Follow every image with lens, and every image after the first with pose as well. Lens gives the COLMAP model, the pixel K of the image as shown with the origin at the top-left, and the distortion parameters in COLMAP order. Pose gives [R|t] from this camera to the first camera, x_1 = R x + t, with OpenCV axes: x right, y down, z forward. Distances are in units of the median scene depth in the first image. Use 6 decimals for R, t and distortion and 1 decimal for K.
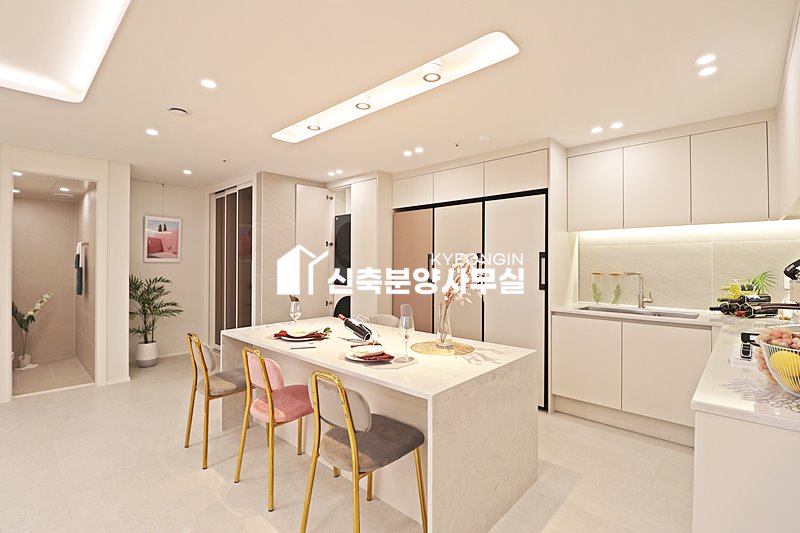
lens RADIAL K [[369.2, 0, 404.5], [0, 369.2, 265.5], [0, 0, 1]] dist [-0.007512, -0.007104]
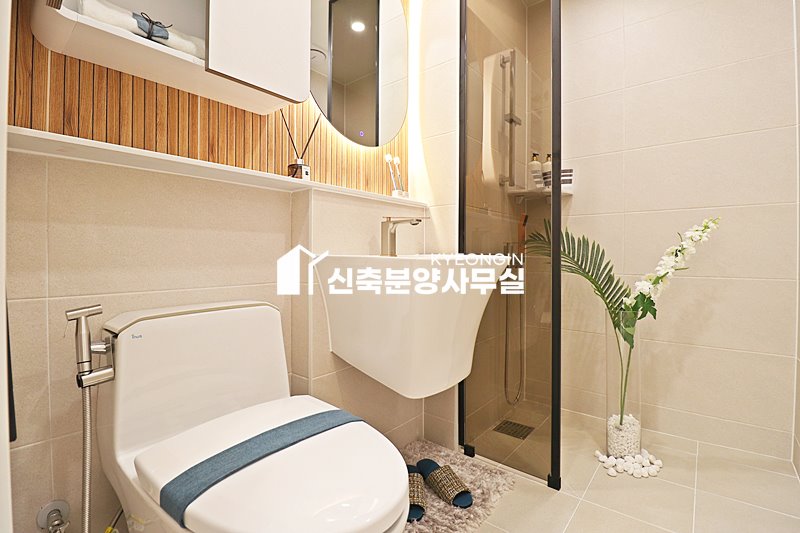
lens RADIAL K [[369.2, 0, 395.3], [0, 369.2, 262.4], [0, 0, 1]] dist [-0.007512, -0.007104]
pose [[0.044694, 0.000536, -0.999001, -0.728950], [-0.002778, 0.999996, 0.000412, 0.111112], [0.998997, 0.002757, 0.044695, 0.776828]]
